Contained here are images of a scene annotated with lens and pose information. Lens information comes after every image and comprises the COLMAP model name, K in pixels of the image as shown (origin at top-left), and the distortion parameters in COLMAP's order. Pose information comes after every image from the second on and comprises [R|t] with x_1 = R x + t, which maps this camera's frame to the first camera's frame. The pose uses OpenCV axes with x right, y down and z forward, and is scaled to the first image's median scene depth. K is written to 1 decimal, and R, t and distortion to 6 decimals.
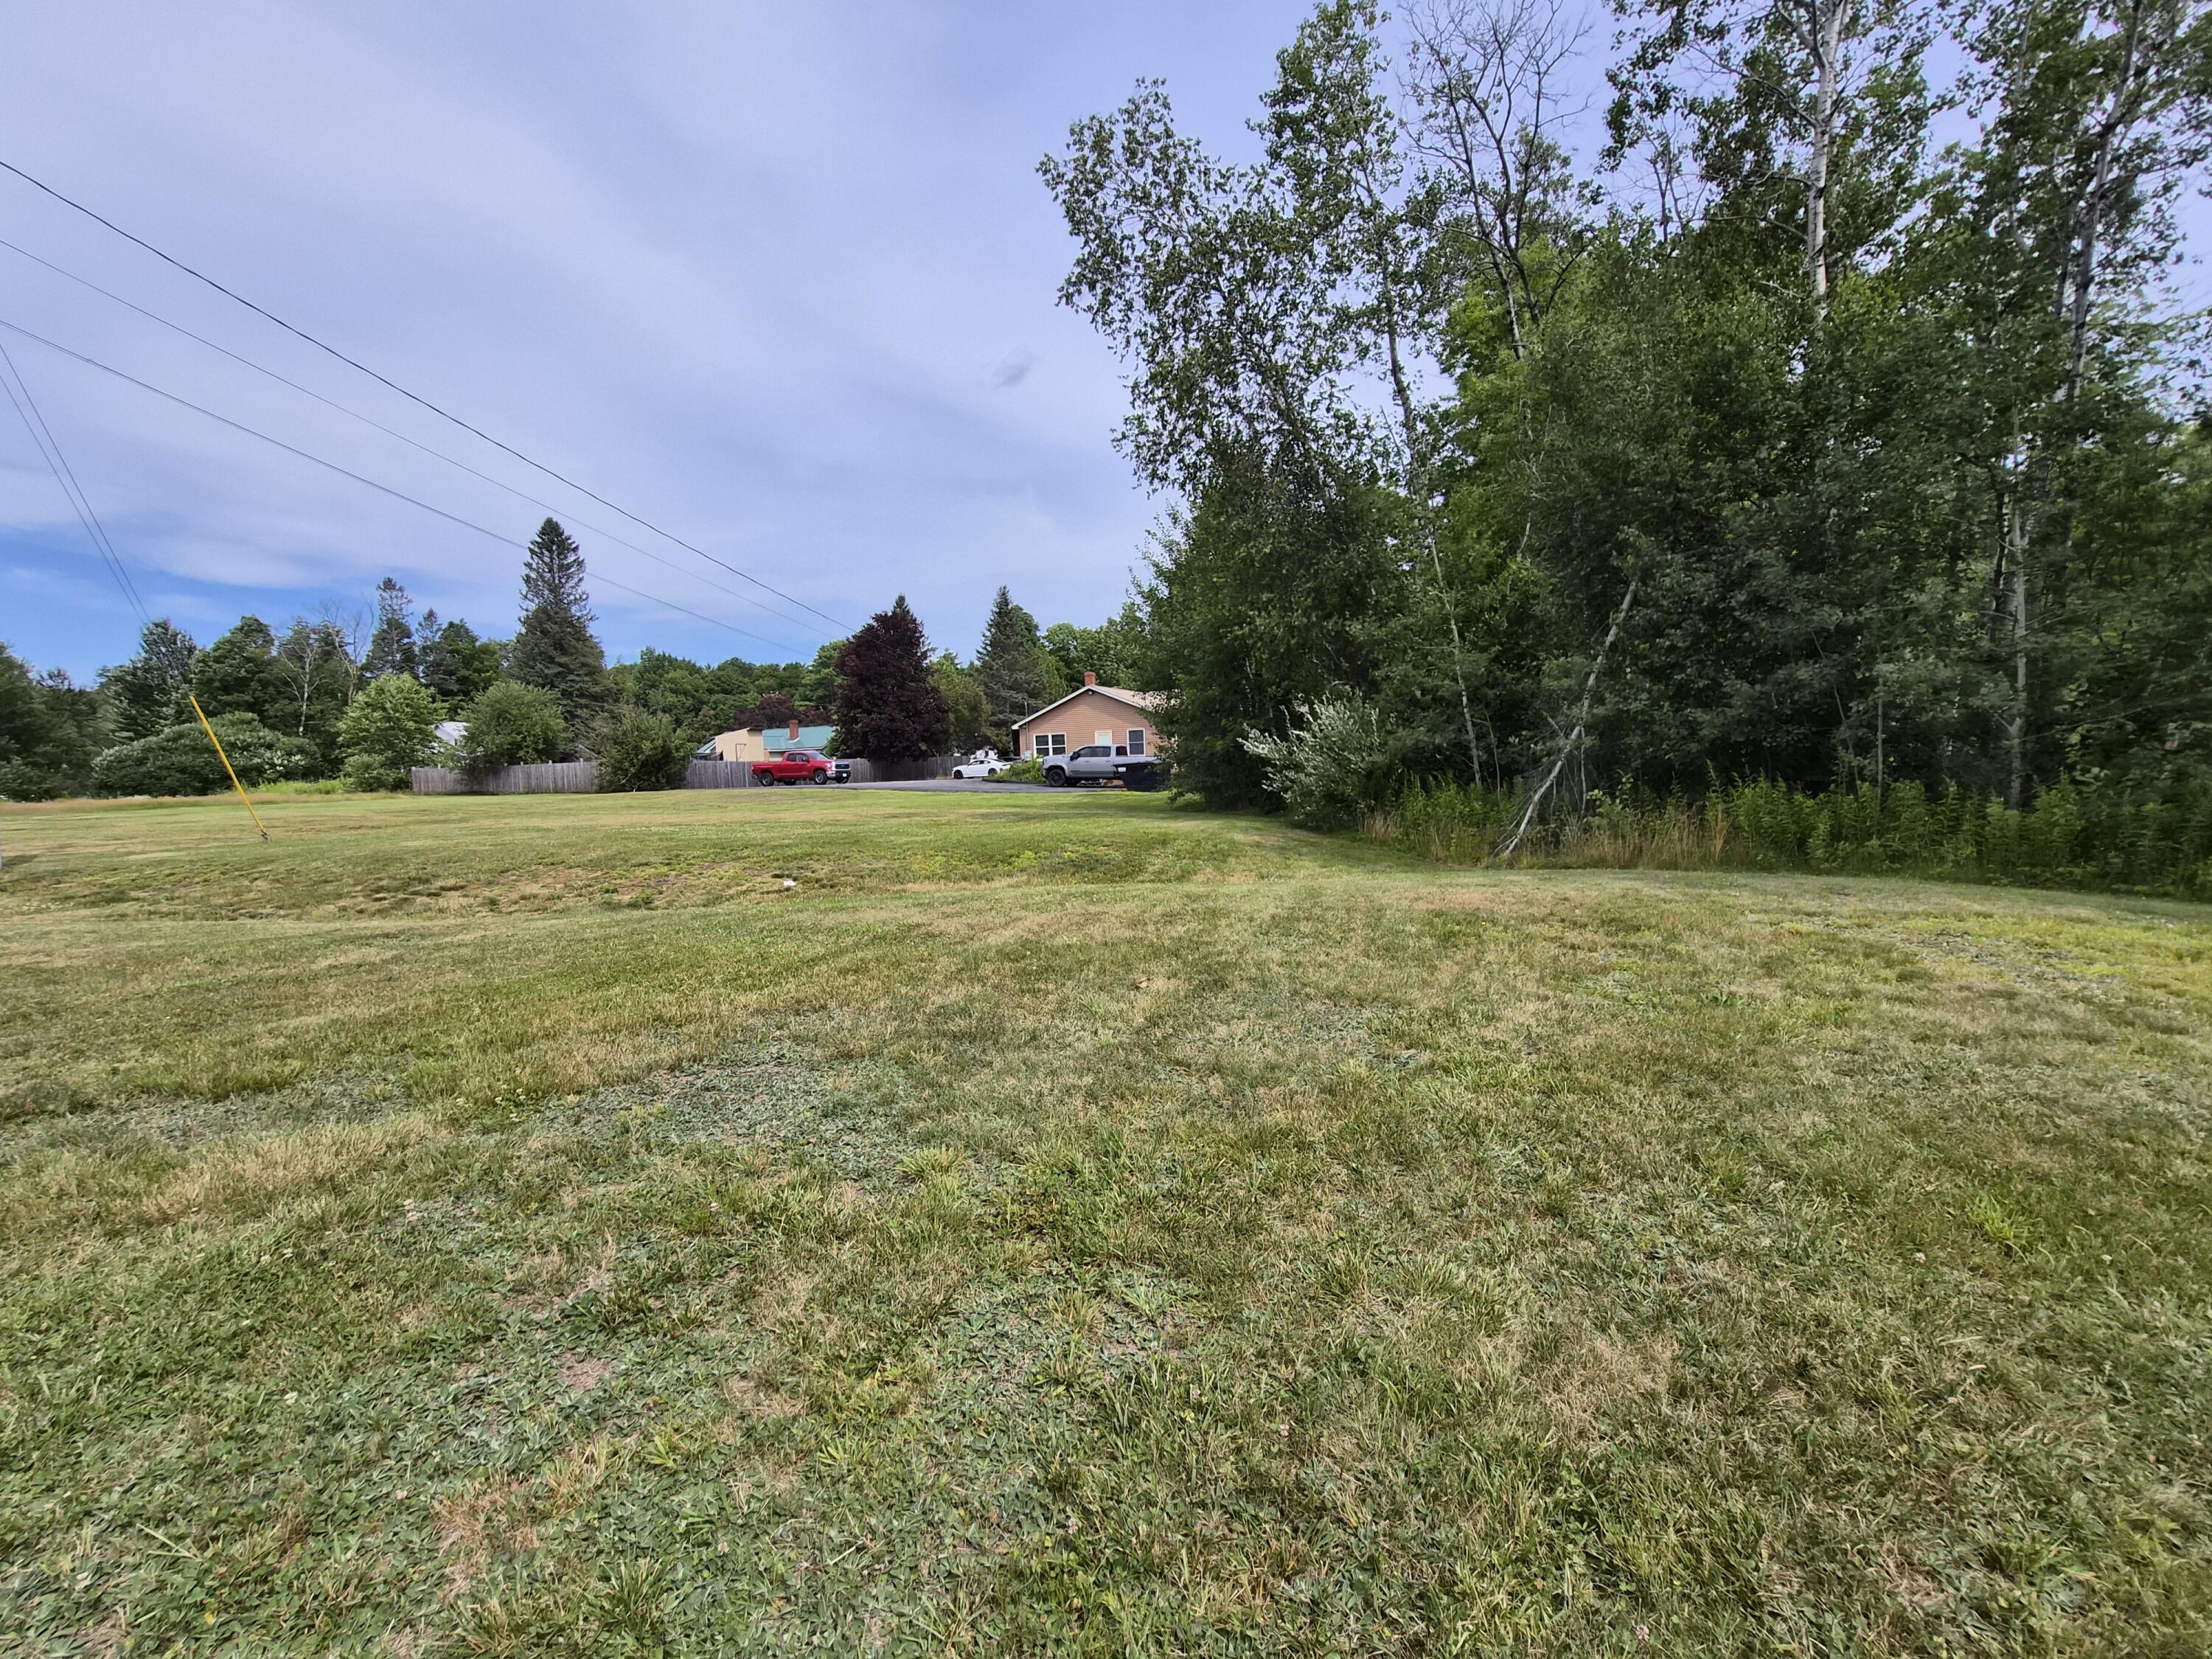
lens RADIAL K [[973.1, 0, 1105.1], [0, 973.1, 824.7], [0, 0, 1]] dist [-0.000241, 0.000120]
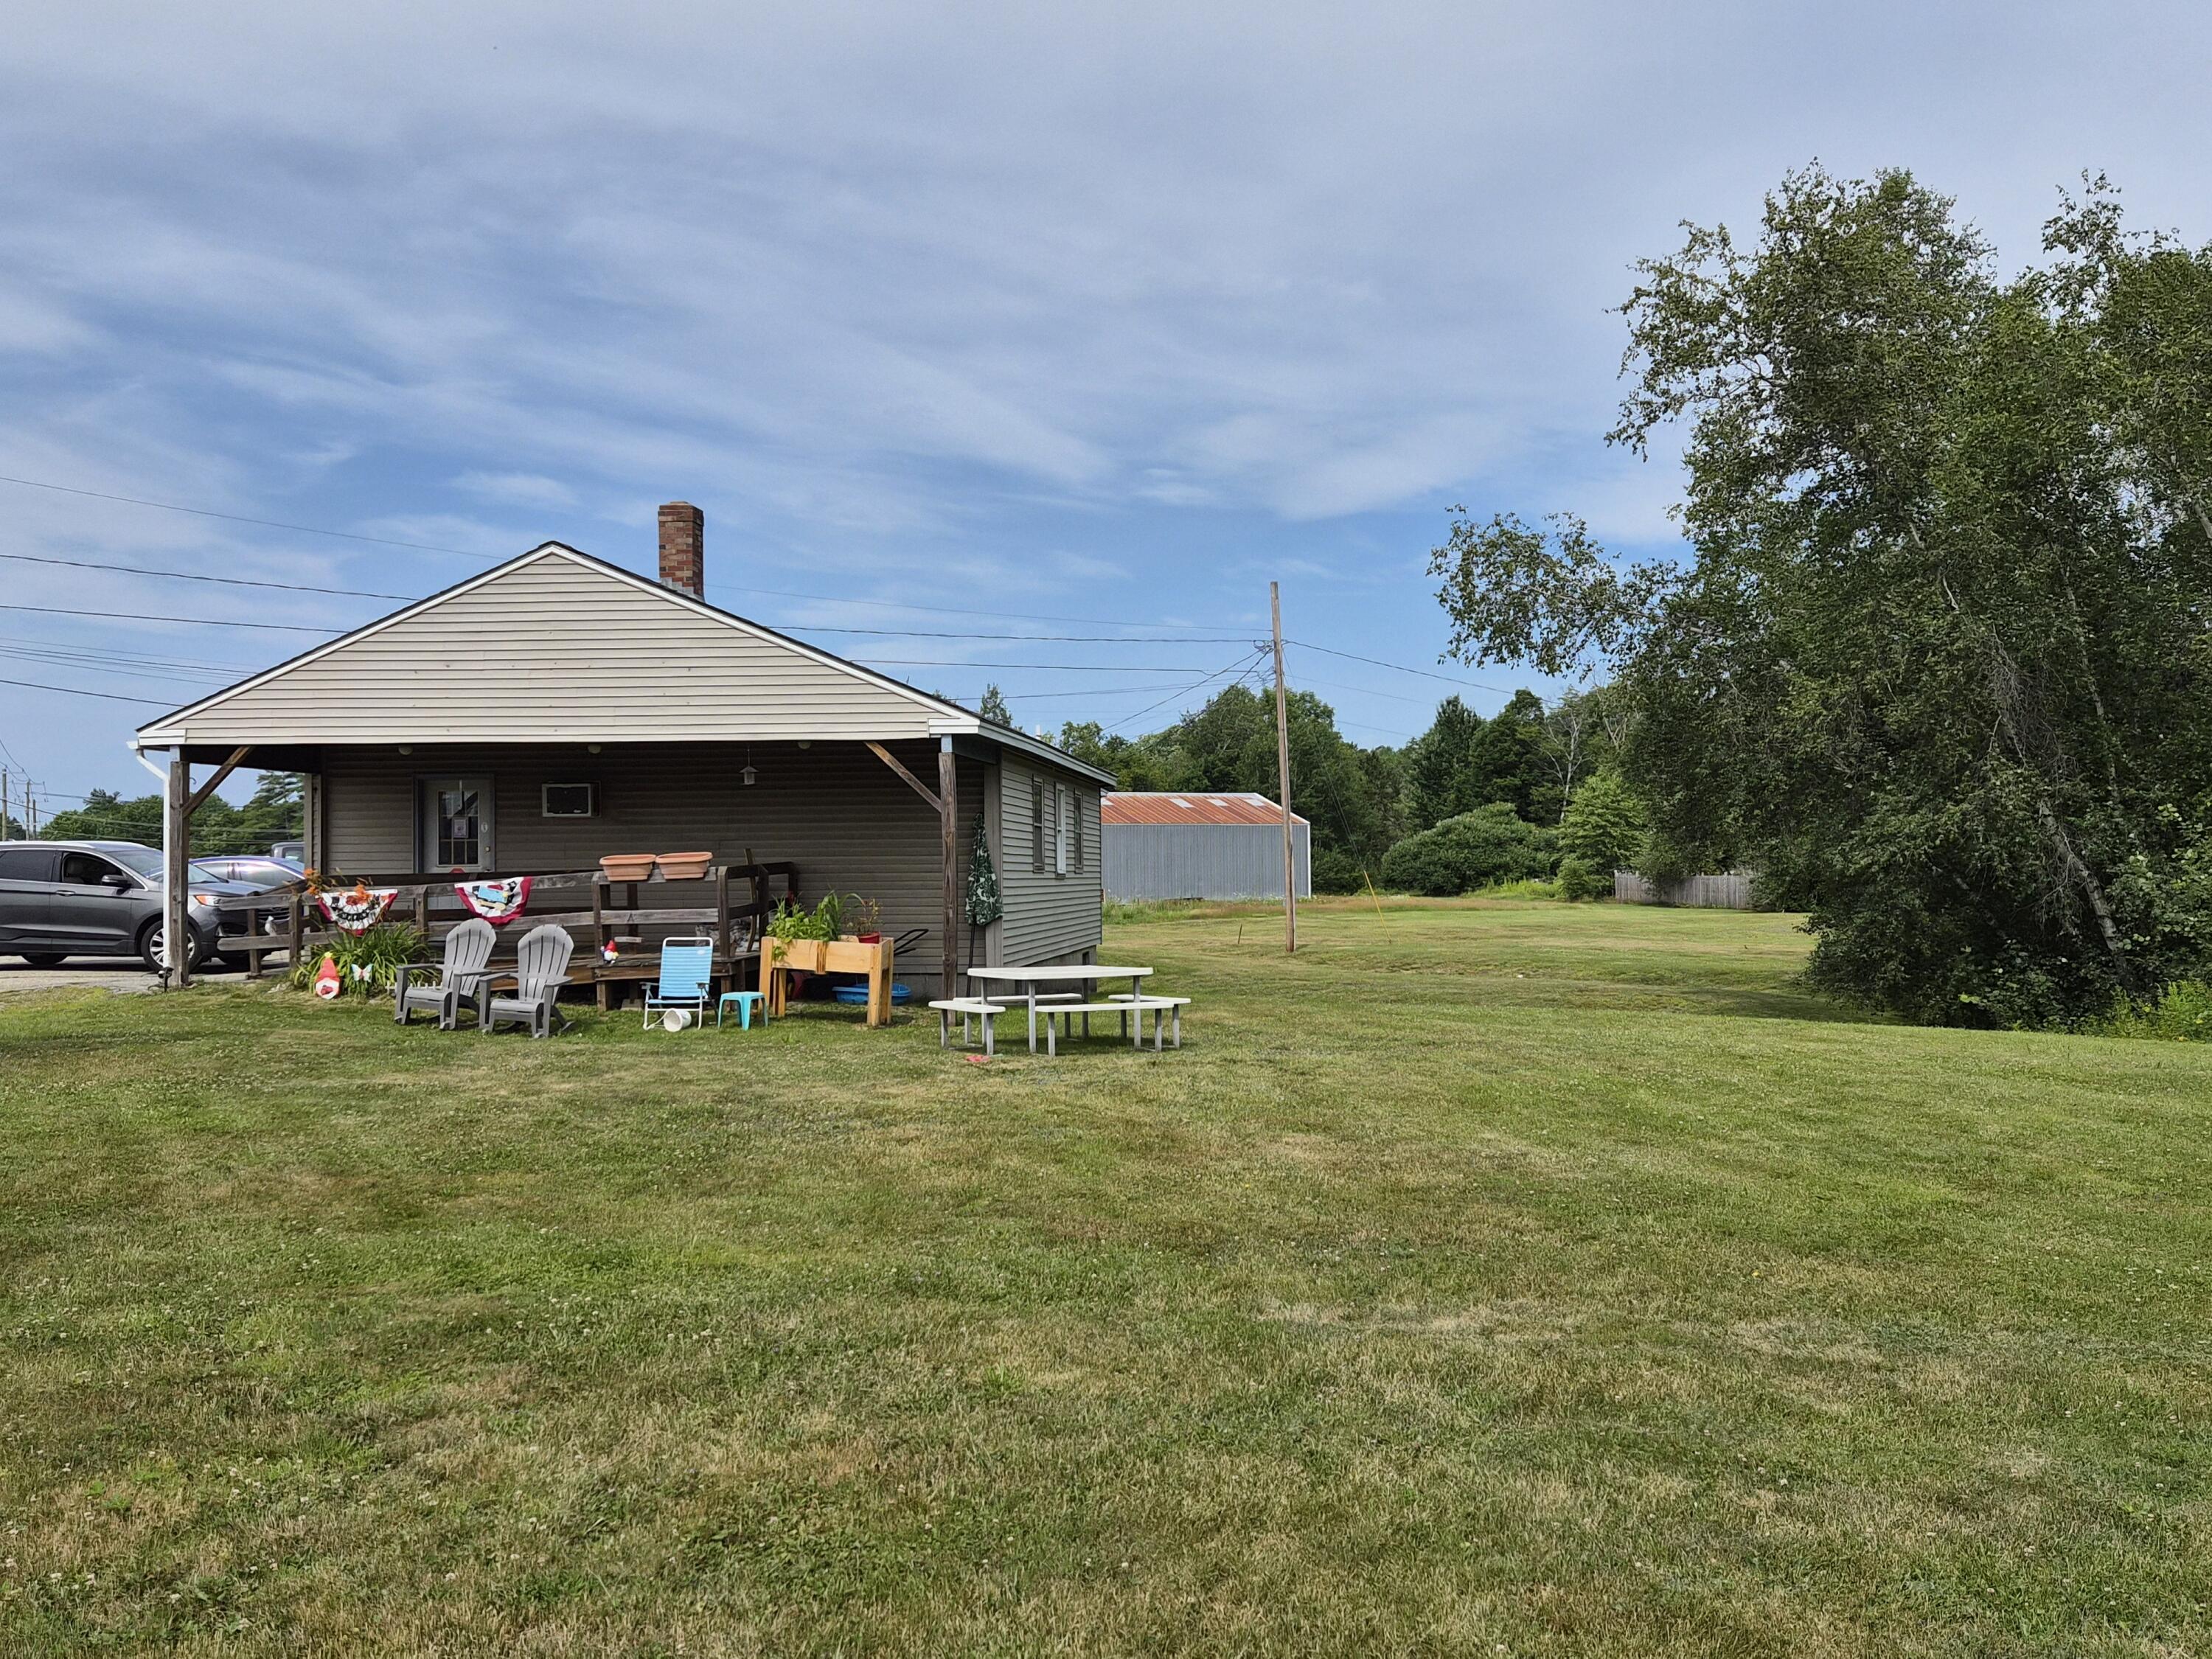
lens RADIAL K [[1932.2, 0, 1105.7], [0, 1932.2, 828.2], [0, 0, 1]] dist [0.000131, -0.000157]
pose [[0.567876, 0.012557, -0.823018, 0.442741], [-0.067983, 0.997183, -0.031694, -0.009332], [0.820302, 0.073950, 0.567130, -0.373960]]
